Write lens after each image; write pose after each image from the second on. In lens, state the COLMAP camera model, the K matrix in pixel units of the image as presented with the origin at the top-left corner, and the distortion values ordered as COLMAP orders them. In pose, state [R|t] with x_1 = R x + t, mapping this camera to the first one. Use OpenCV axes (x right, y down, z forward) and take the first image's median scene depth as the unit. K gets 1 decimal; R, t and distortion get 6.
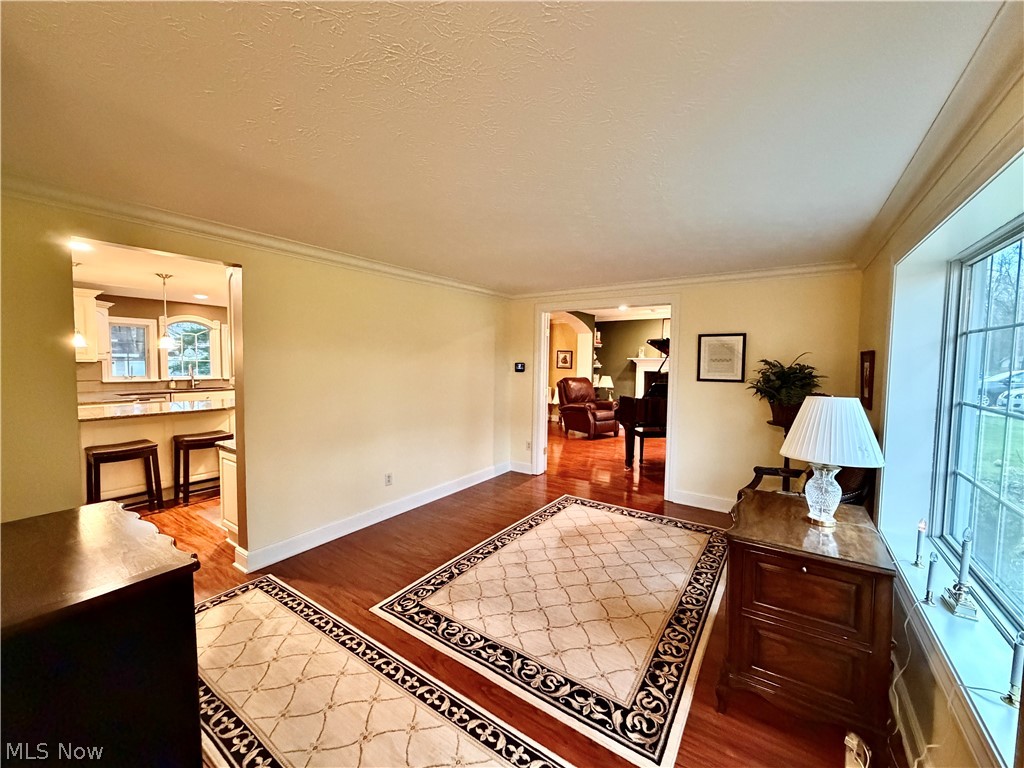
lens RADIAL K [[407.6, 0, 516.2], [0, 407.6, 384.5], [0, 0, 1]] dist [-0.000916, 0.000088]
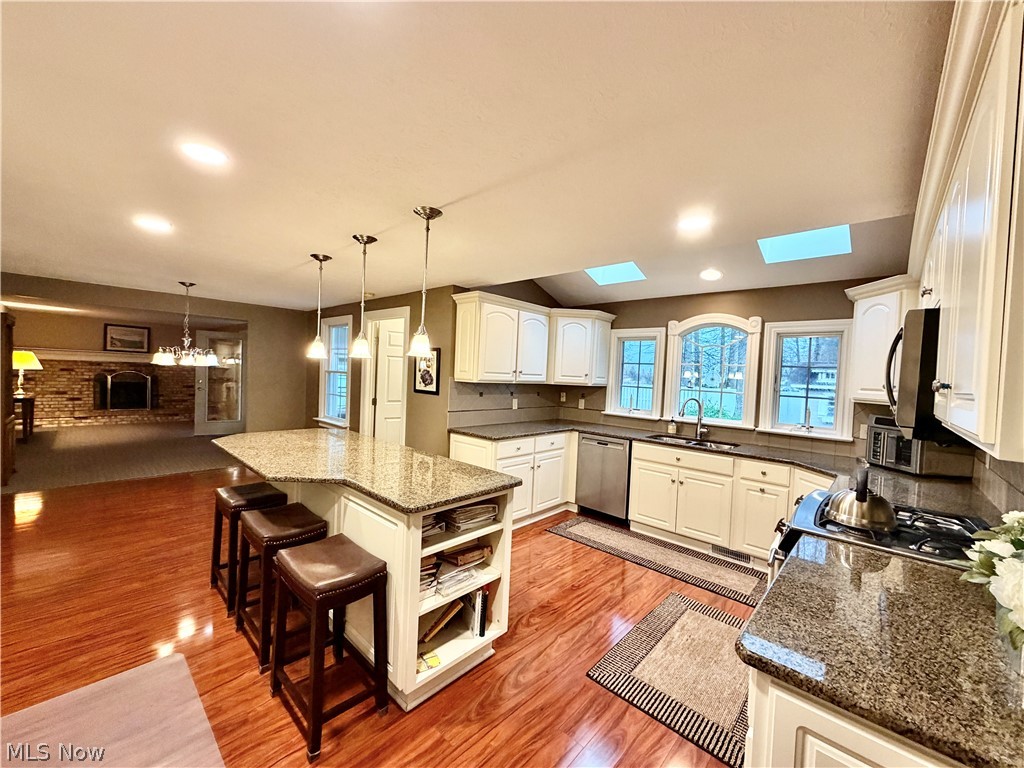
lens RADIAL K [[407.6, 0, 509.5], [0, 407.6, 385.0], [0, 0, 1]] dist [-0.000916, 0.000088]
pose [[-0.163315, 0.010227, -0.986521, -0.190743], [-0.098793, 0.994751, 0.026667, -0.058635], [0.981615, 0.101816, -0.161448, 0.866397]]
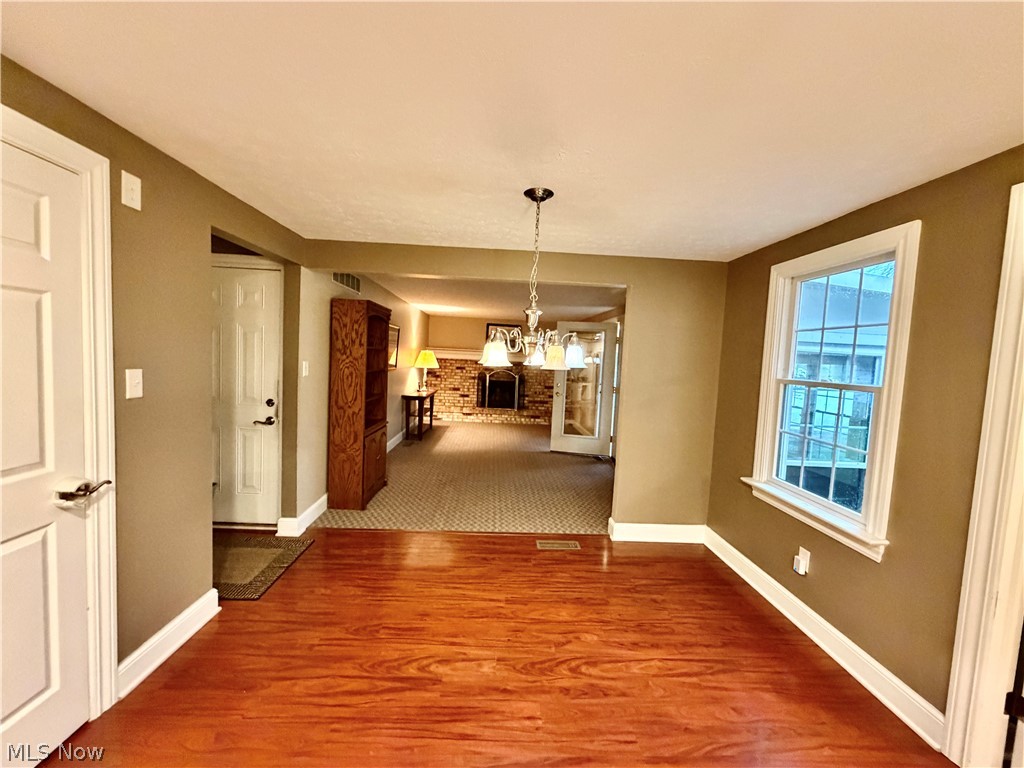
lens RADIAL K [[407.6, 0, 515.4], [0, 407.6, 388.1], [0, 0, 1]] dist [-0.000916, 0.000088]
pose [[-0.798548, -0.005169, -0.601909, -0.560096], [-0.091505, 0.989383, 0.112903, -0.039699], [0.594936, 0.145237, -0.790543, 0.483064]]
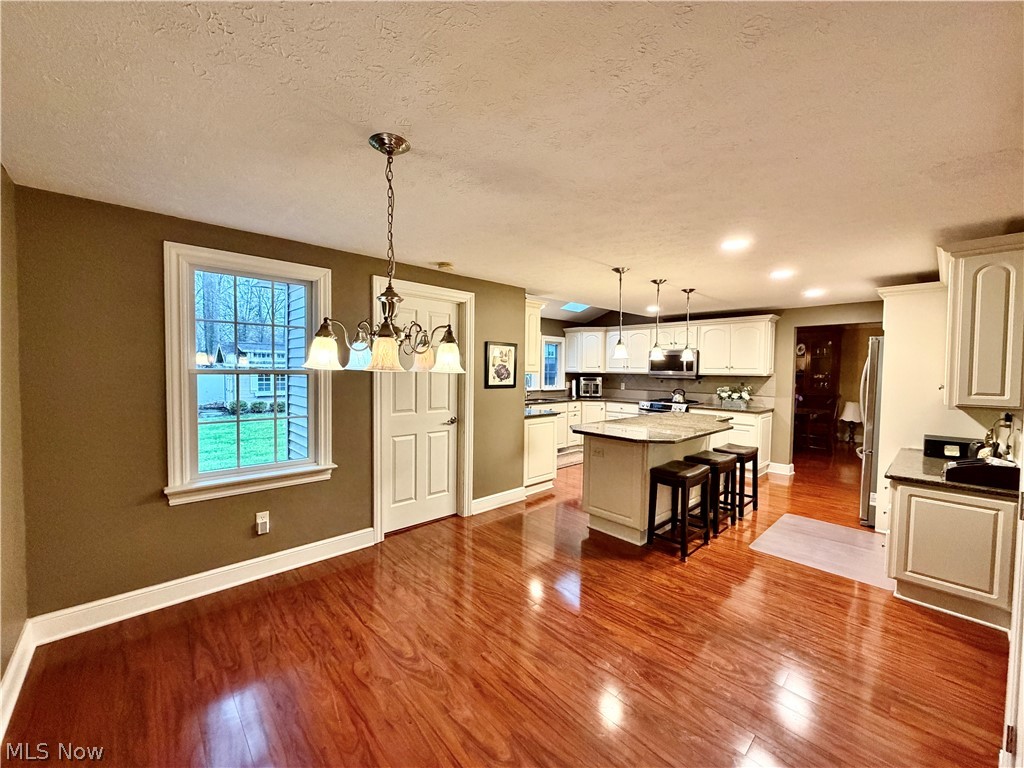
lens RADIAL K [[407.6, 0, 510.5], [0, 407.6, 384.5], [0, 0, 1]] dist [-0.000916, 0.000088]
pose [[0.974255, 0.008826, -0.225276, -0.636380], [-0.013147, 0.999757, -0.017688, -0.010086], [0.225065, 0.020195, 0.974134, 0.018244]]
